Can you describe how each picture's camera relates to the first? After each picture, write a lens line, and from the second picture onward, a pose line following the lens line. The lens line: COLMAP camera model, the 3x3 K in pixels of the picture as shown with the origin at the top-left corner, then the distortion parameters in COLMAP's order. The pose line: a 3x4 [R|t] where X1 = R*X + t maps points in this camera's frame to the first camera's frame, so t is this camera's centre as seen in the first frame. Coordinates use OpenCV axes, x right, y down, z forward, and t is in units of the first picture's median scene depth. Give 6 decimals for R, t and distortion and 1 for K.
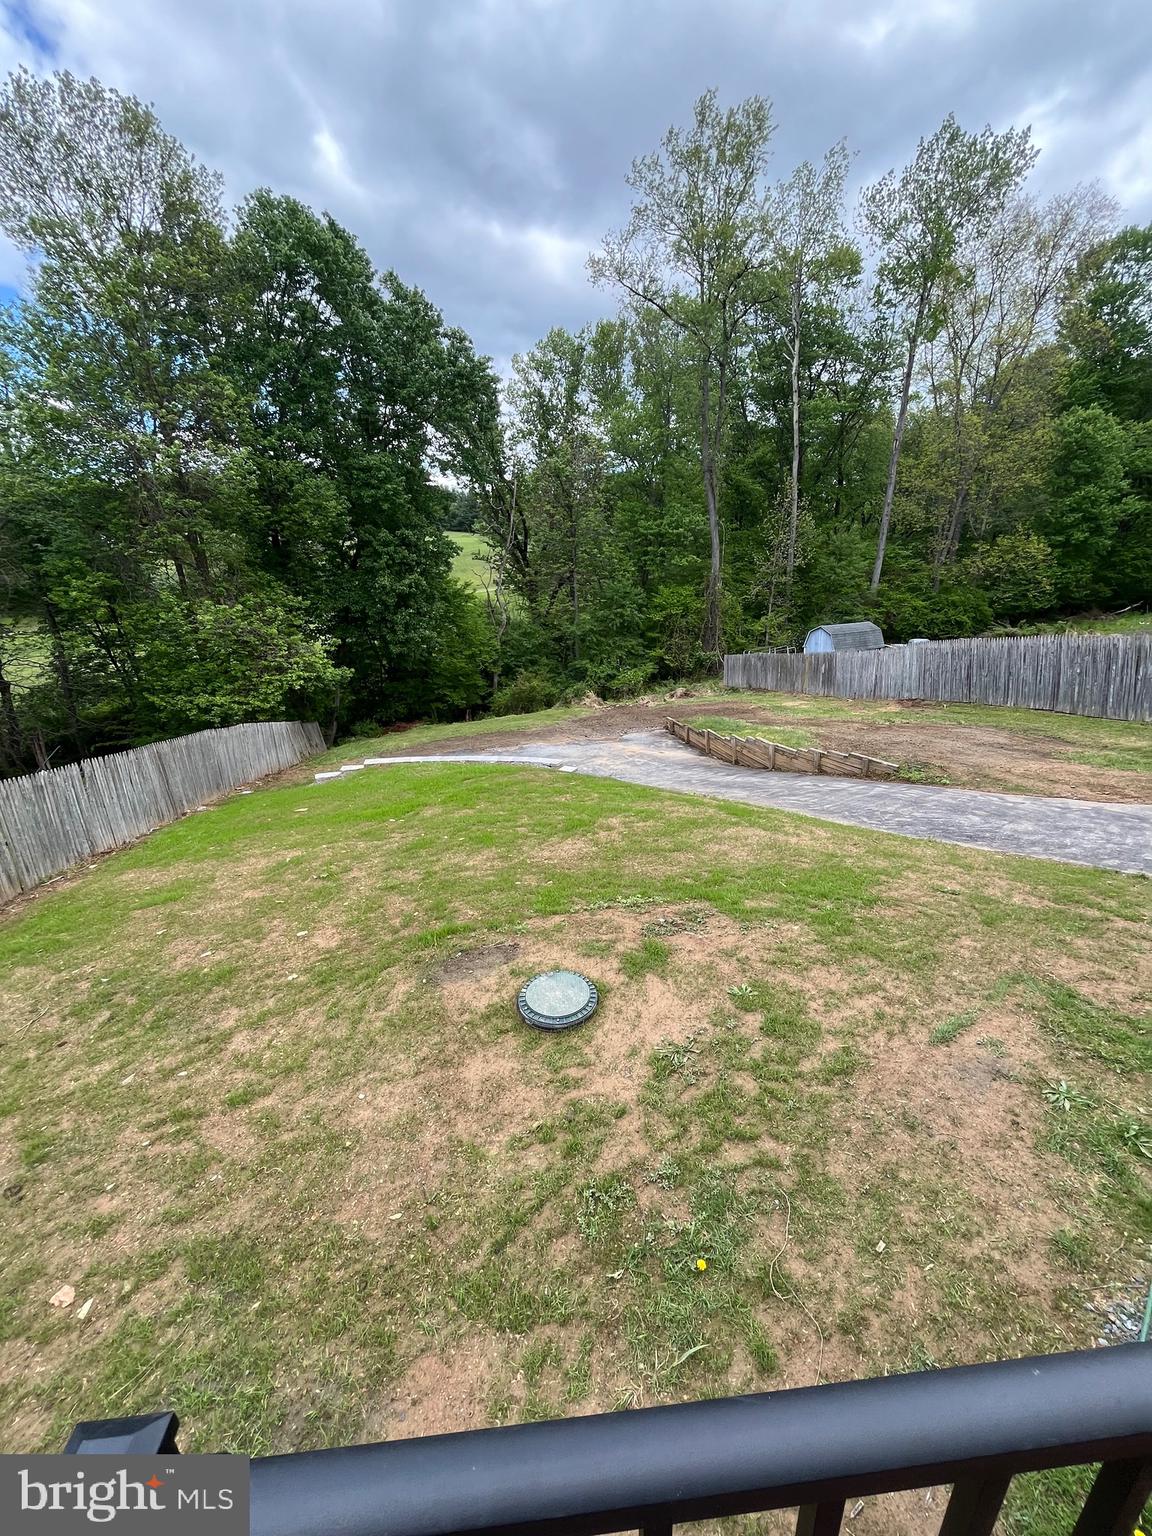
lens RADIAL K [[629.6, 0, 577.2], [0, 629.6, 776.8], [0, 0, 1]] dist [-0.008967, 0.009333]
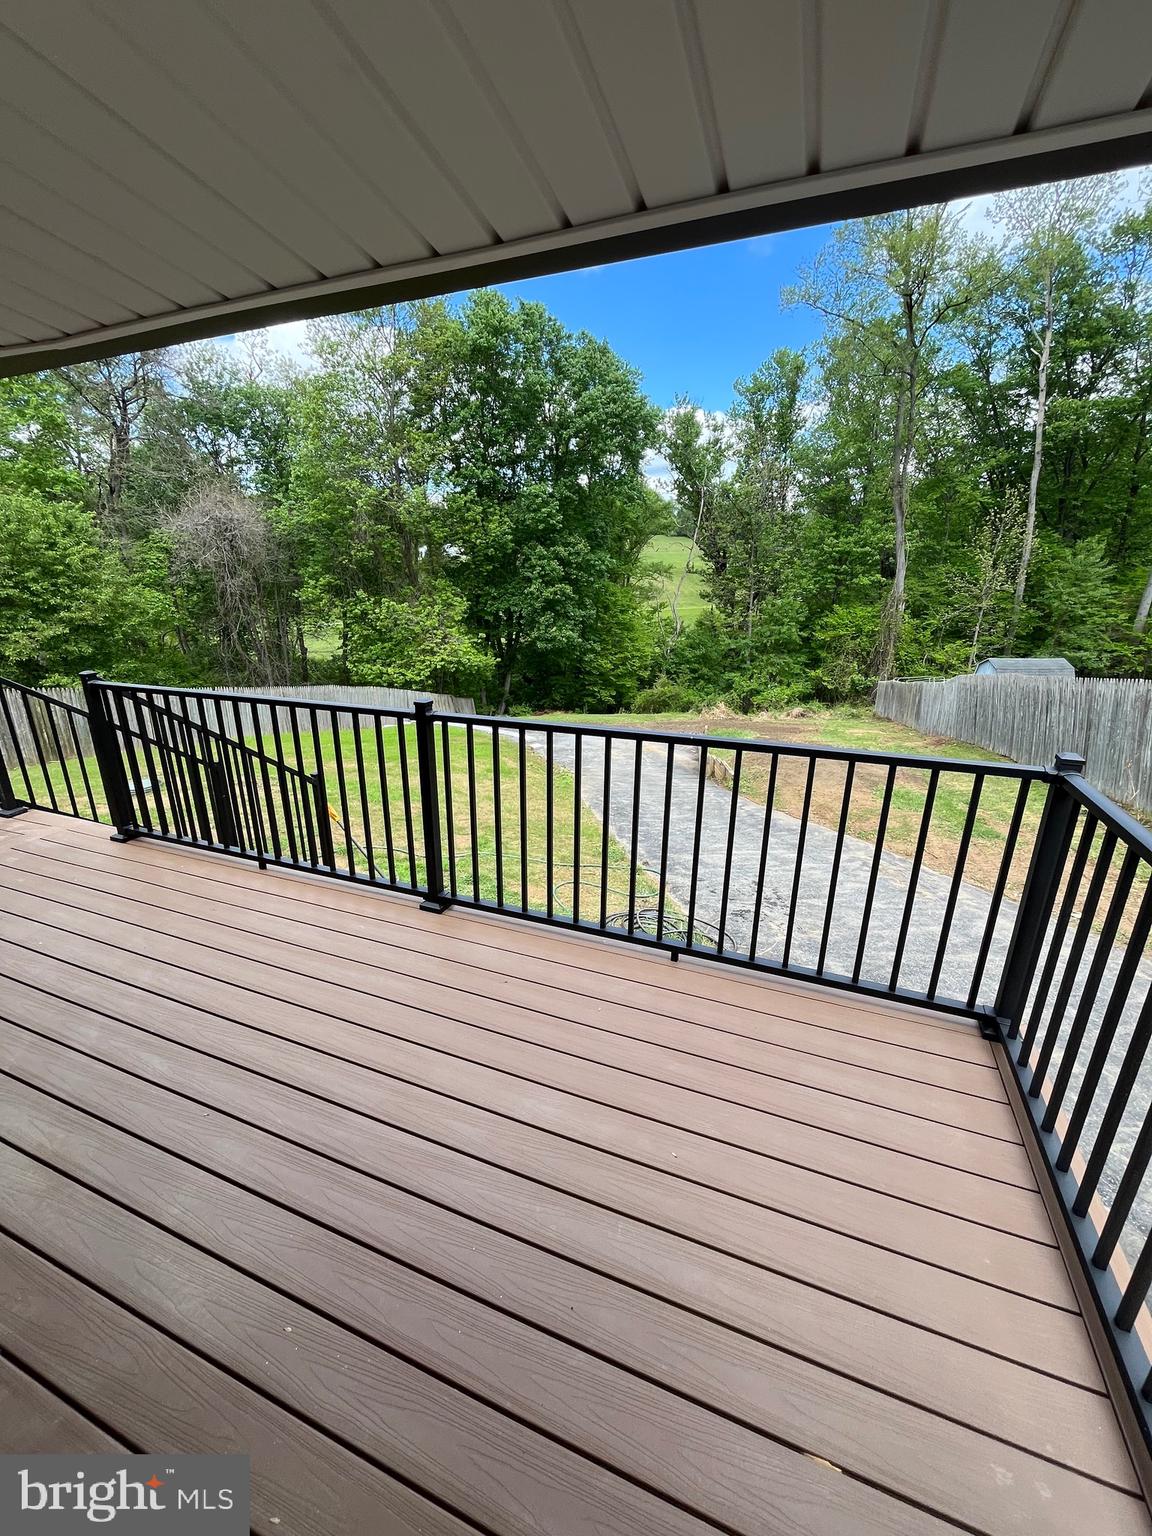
lens RADIAL K [[629.6, 0, 577.2], [0, 629.6, 776.8], [0, 0, 1]] dist [-0.008967, 0.009333]
pose [[0.888499, 0.164663, -0.428317, 0.267220], [-0.172086, 0.984844, 0.021640, 0.002603], [0.425389, 0.054480, 0.903369, -0.025799]]
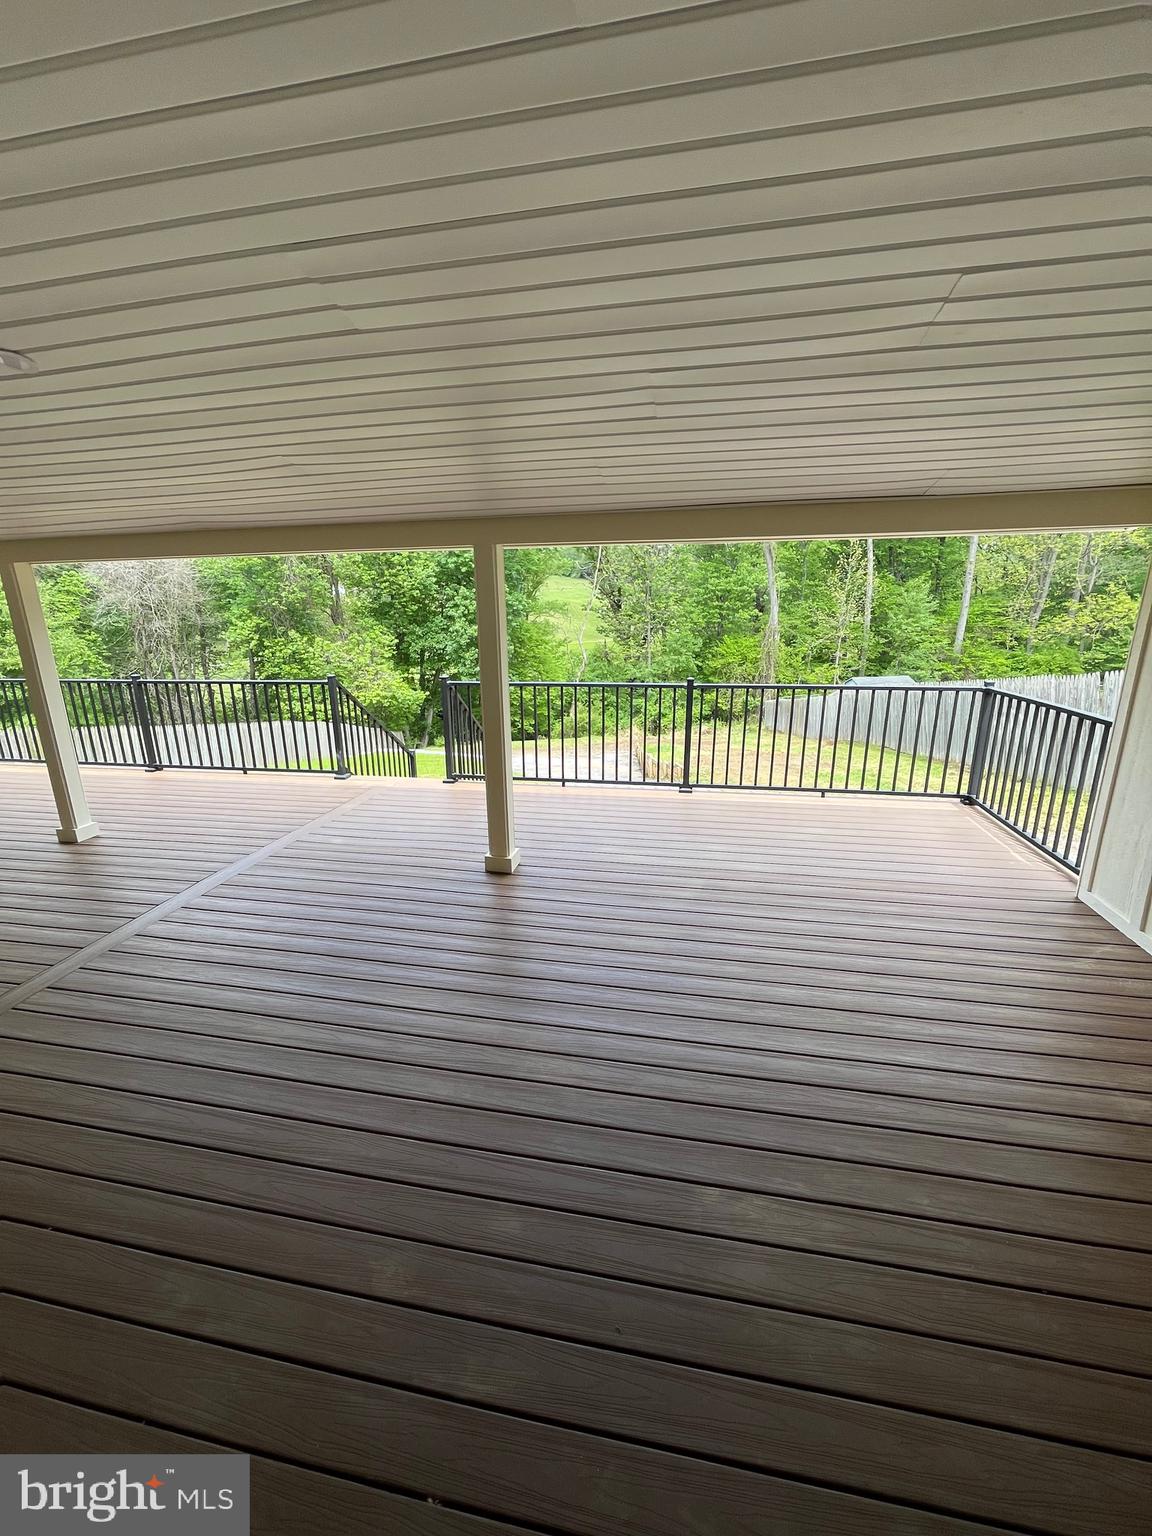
lens RADIAL K [[629.6, 0, 577.2], [0, 629.6, 776.8], [0, 0, 1]] dist [-0.008967, 0.009333]
pose [[0.958601, 0.086996, -0.271138, 0.234375], [-0.106278, 0.992688, -0.057233, 0.032497], [0.264176, 0.083679, 0.960838, -0.113072]]
